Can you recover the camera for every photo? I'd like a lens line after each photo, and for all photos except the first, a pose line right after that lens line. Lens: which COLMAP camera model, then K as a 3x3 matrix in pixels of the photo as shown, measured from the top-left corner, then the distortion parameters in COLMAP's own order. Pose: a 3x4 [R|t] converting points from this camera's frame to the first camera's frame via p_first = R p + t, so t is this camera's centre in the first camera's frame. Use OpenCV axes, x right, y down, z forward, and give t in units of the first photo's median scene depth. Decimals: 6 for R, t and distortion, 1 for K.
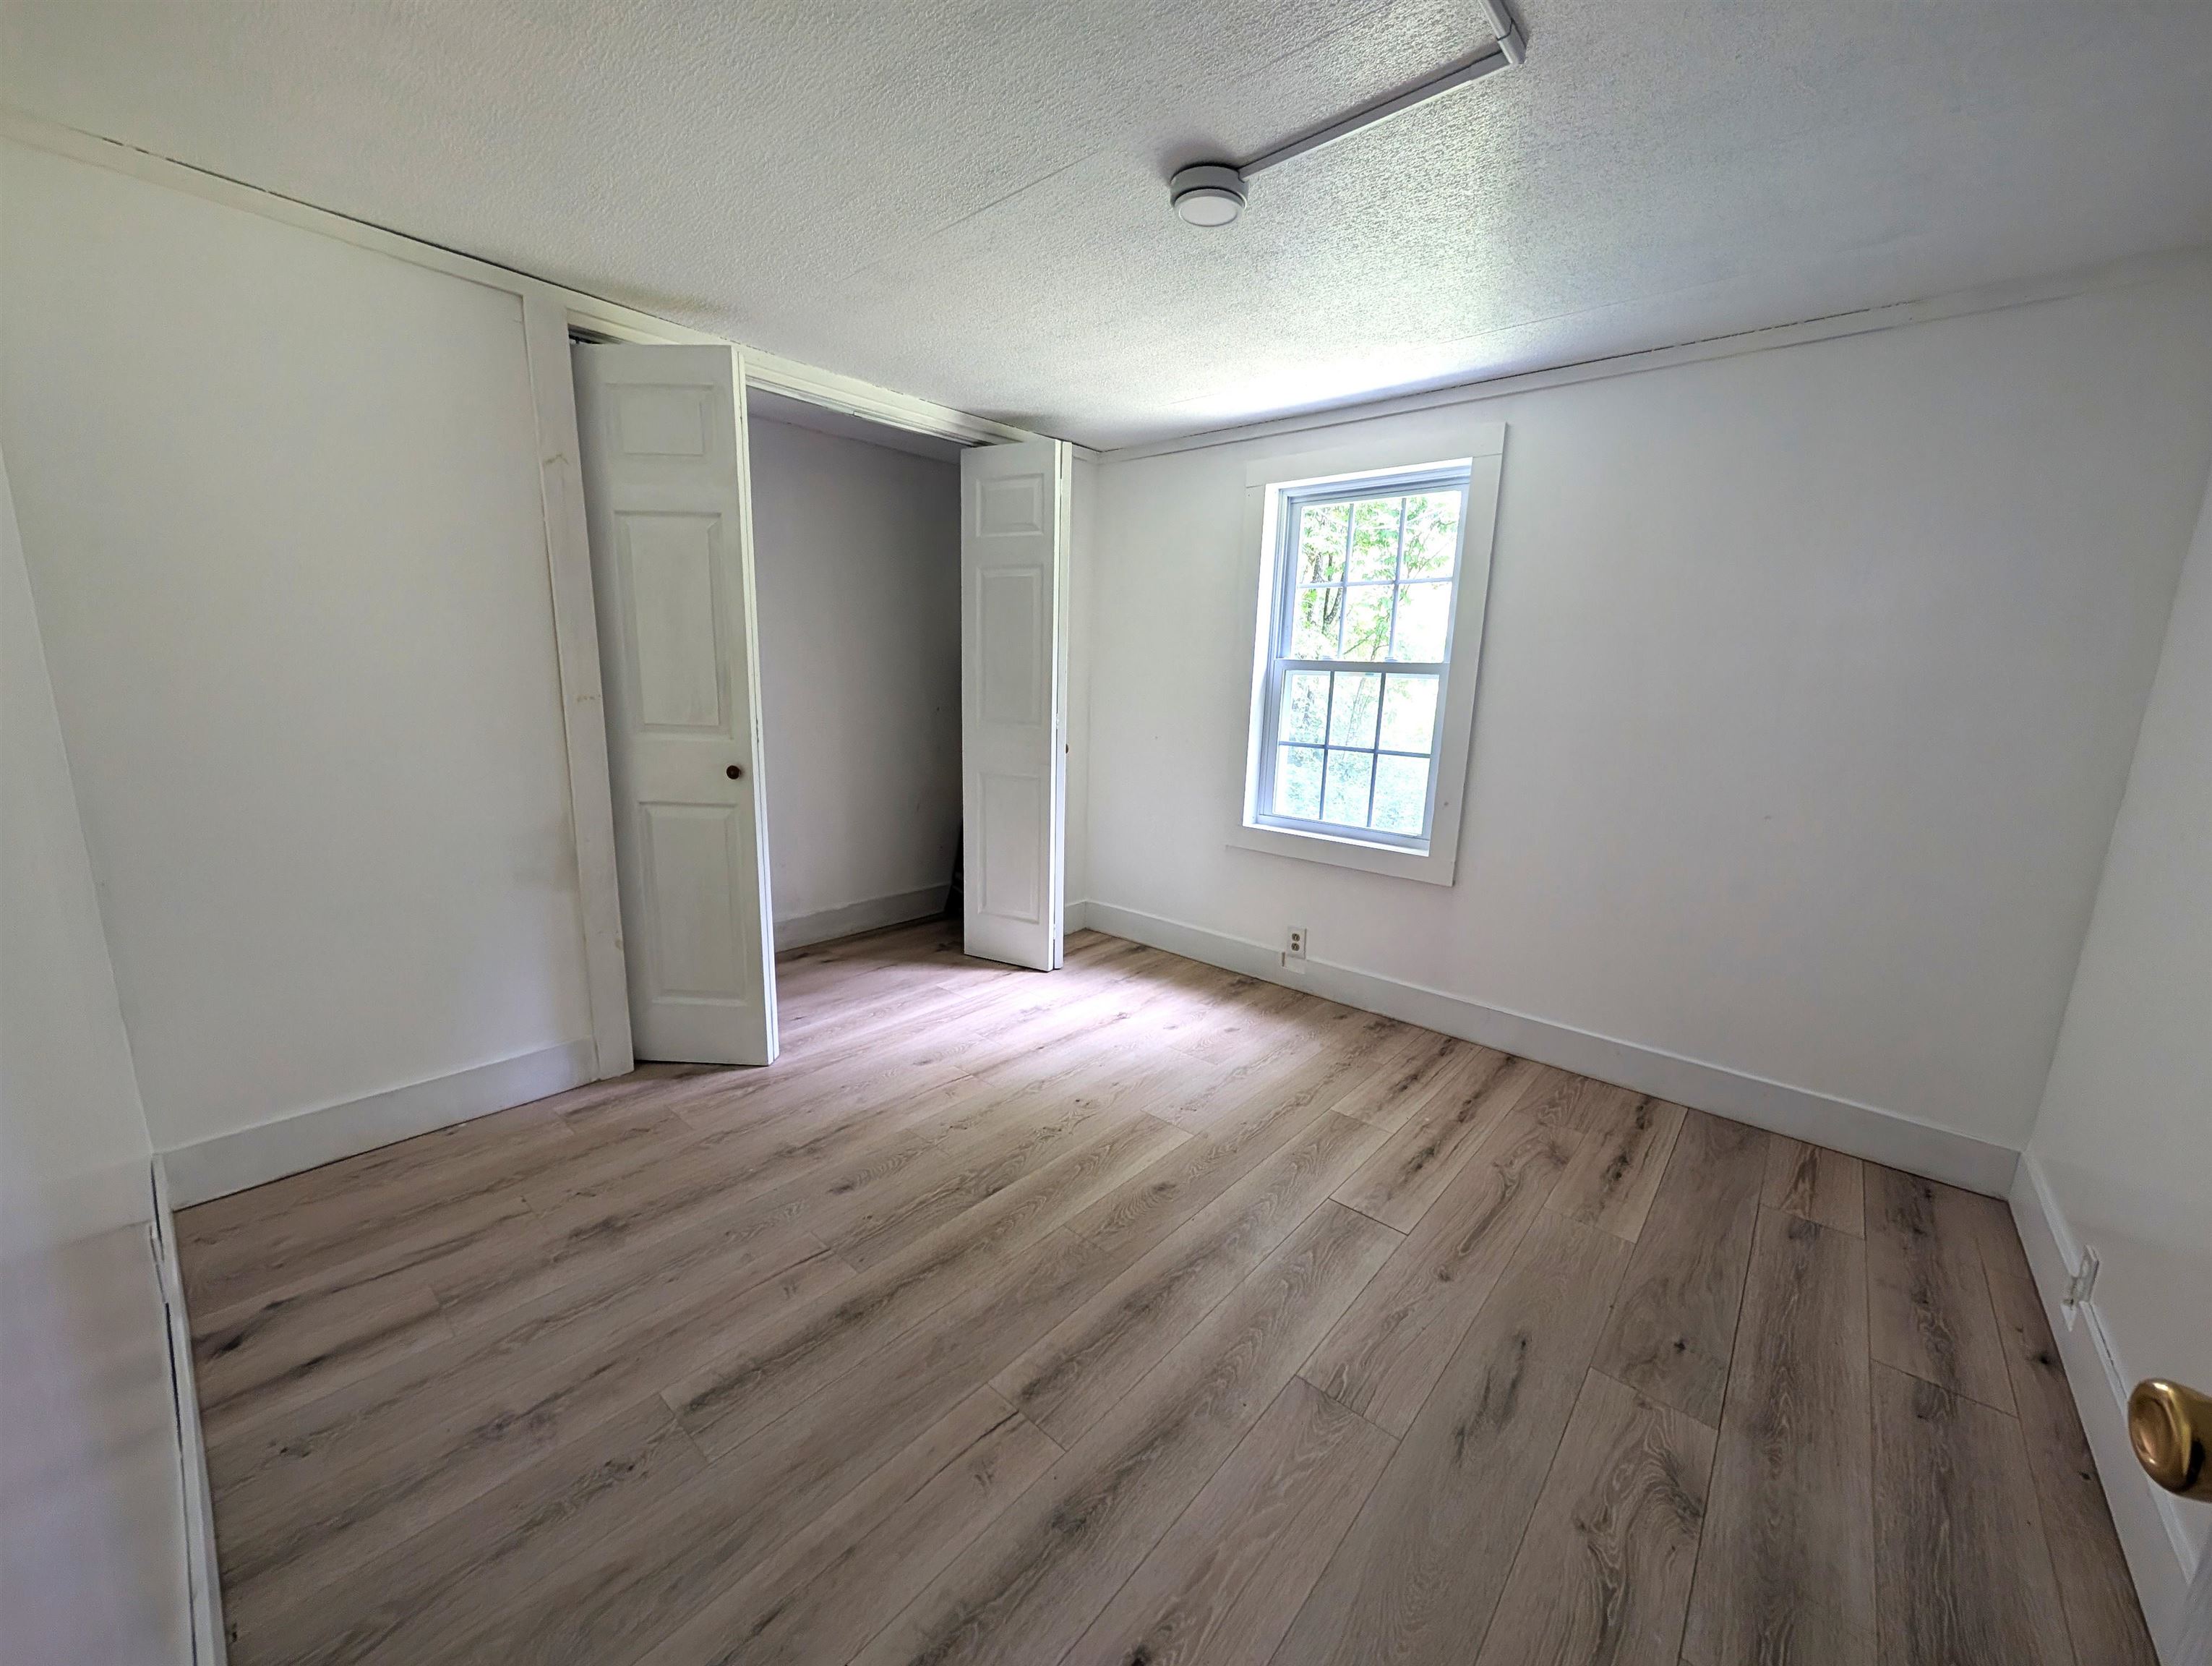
lens RADIAL K [[842.4, 0, 1096.1], [0, 842.4, 837.7], [0, 0, 1]] dist [0.000369, 0.000234]
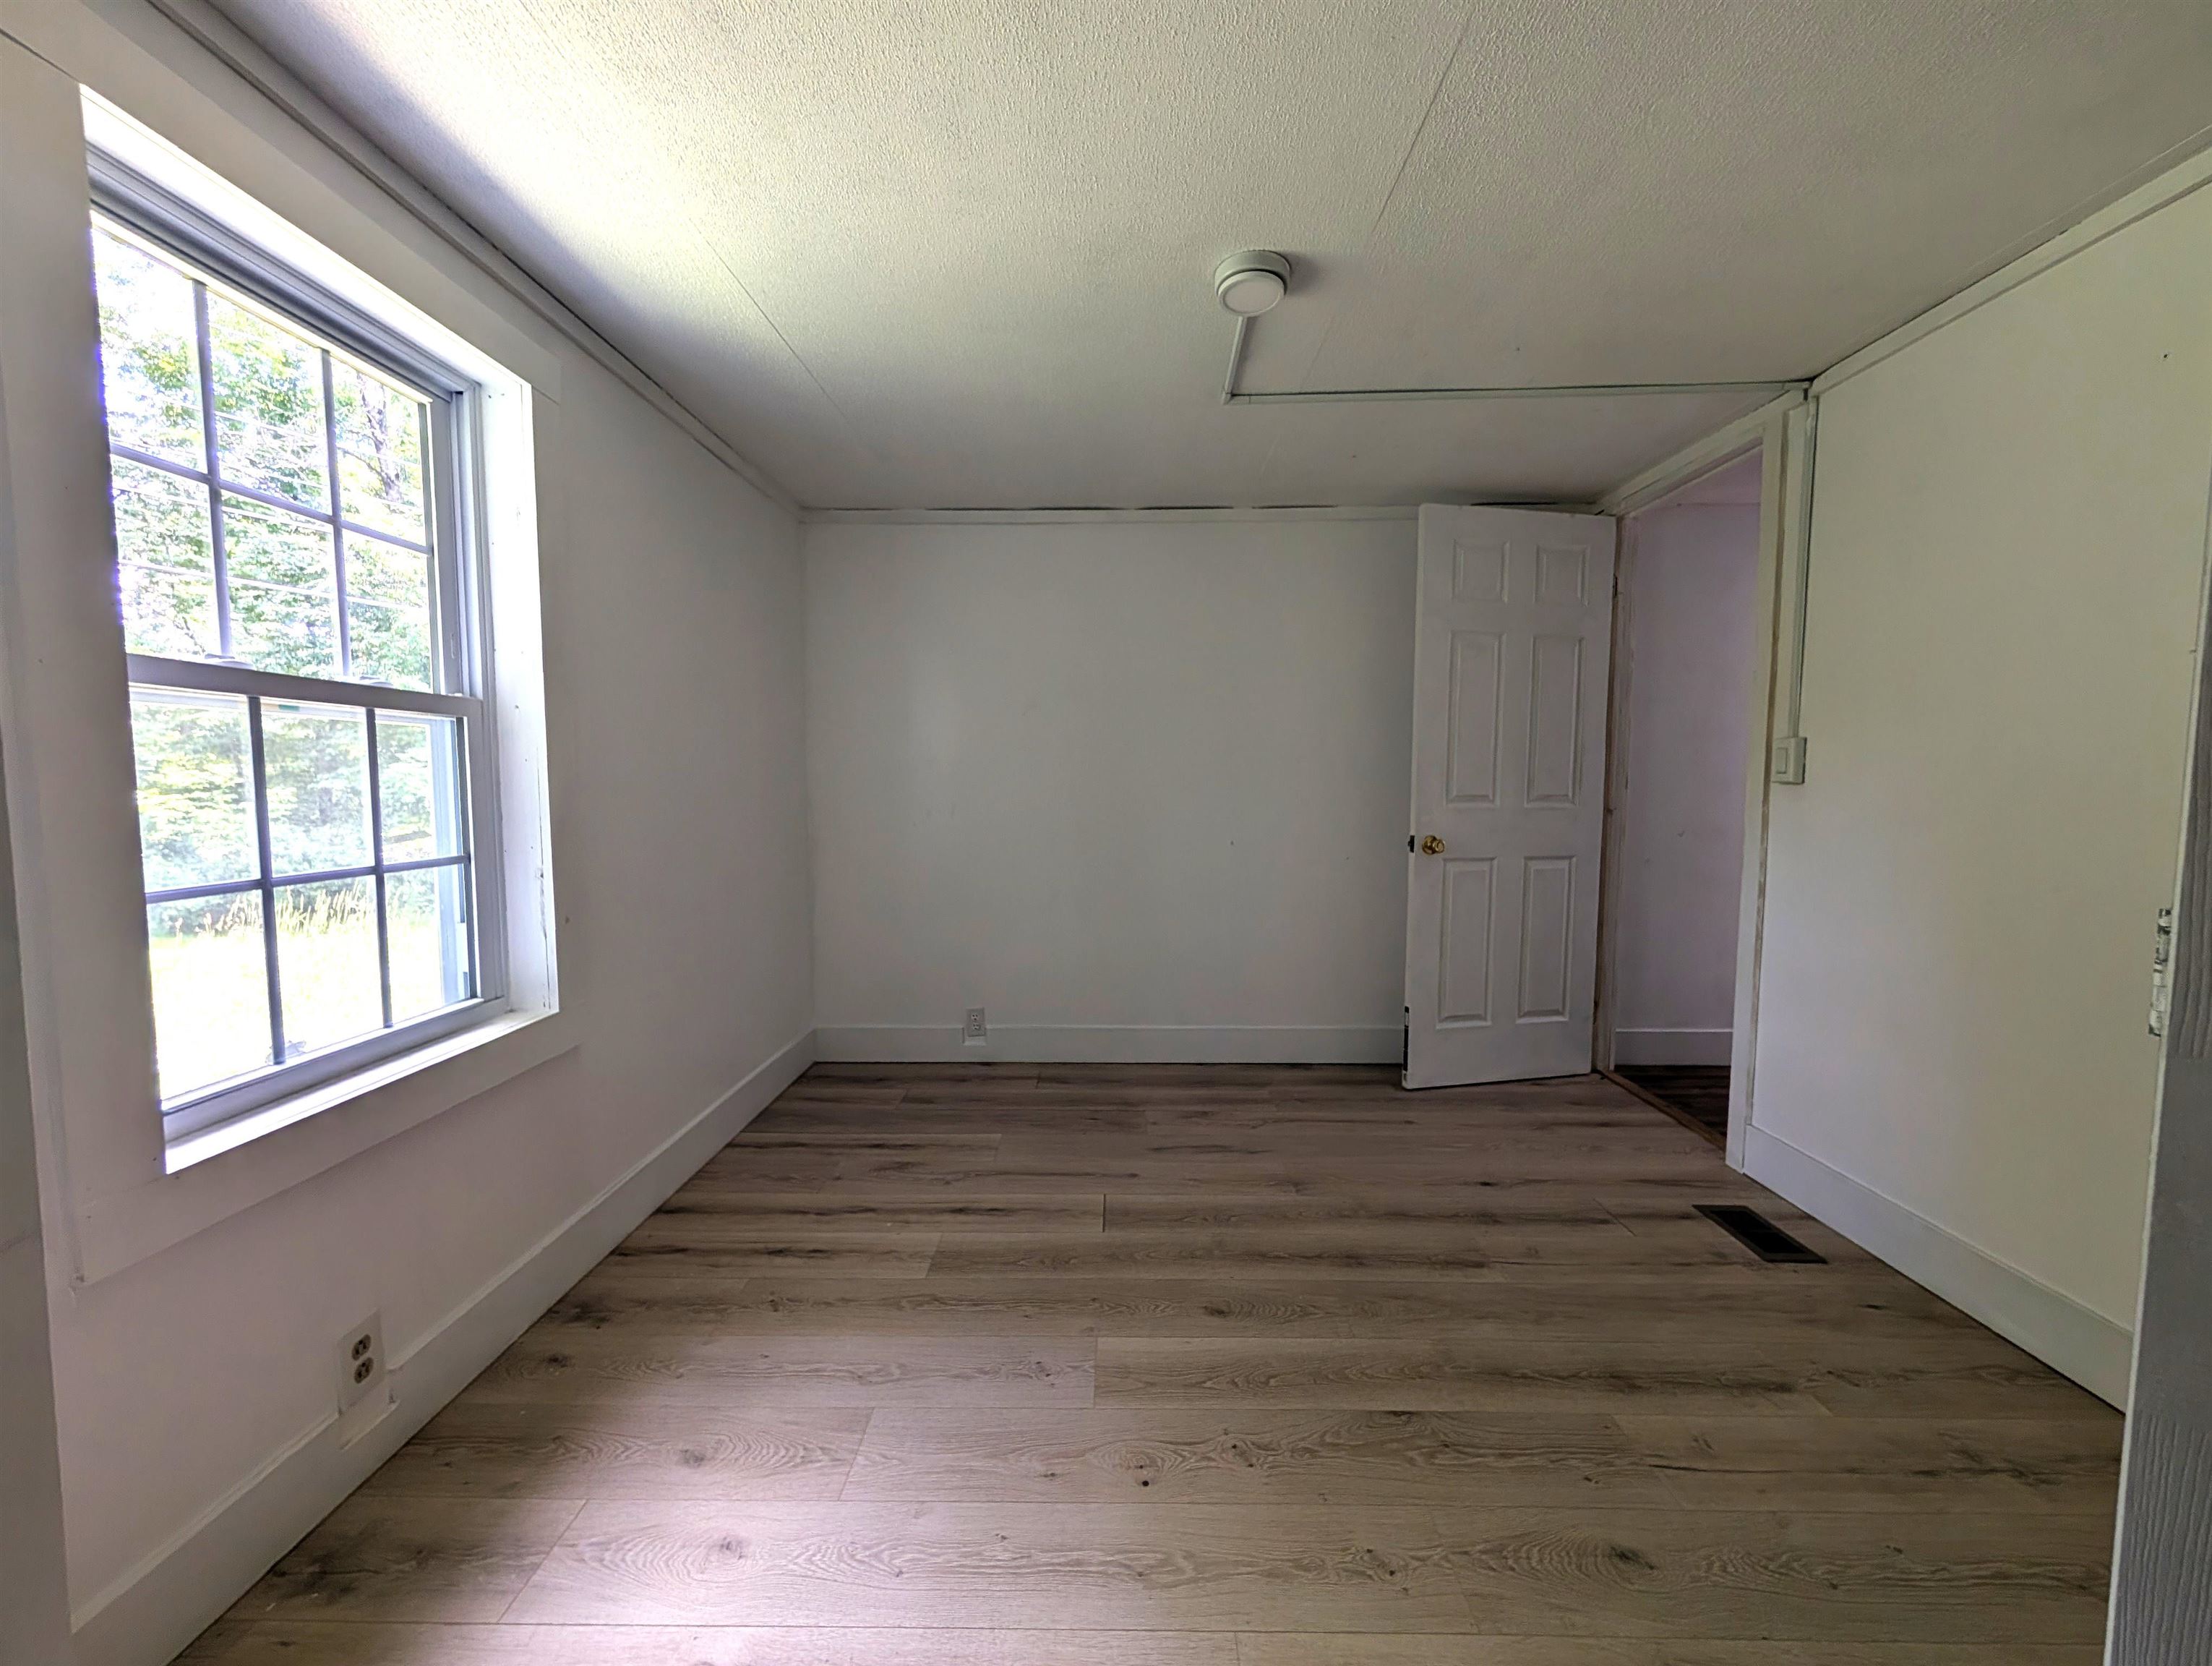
lens RADIAL K [[842.4, 0, 1109.7], [0, 842.4, 834.6], [0, 0, 1]] dist [0.000369, 0.000234]
pose [[-0.656618, -0.078431, 0.750134, -0.424632], [0.127481, 0.968727, 0.212875, -0.240155], [-0.743372, 0.235405, -0.626085, 1.389999]]
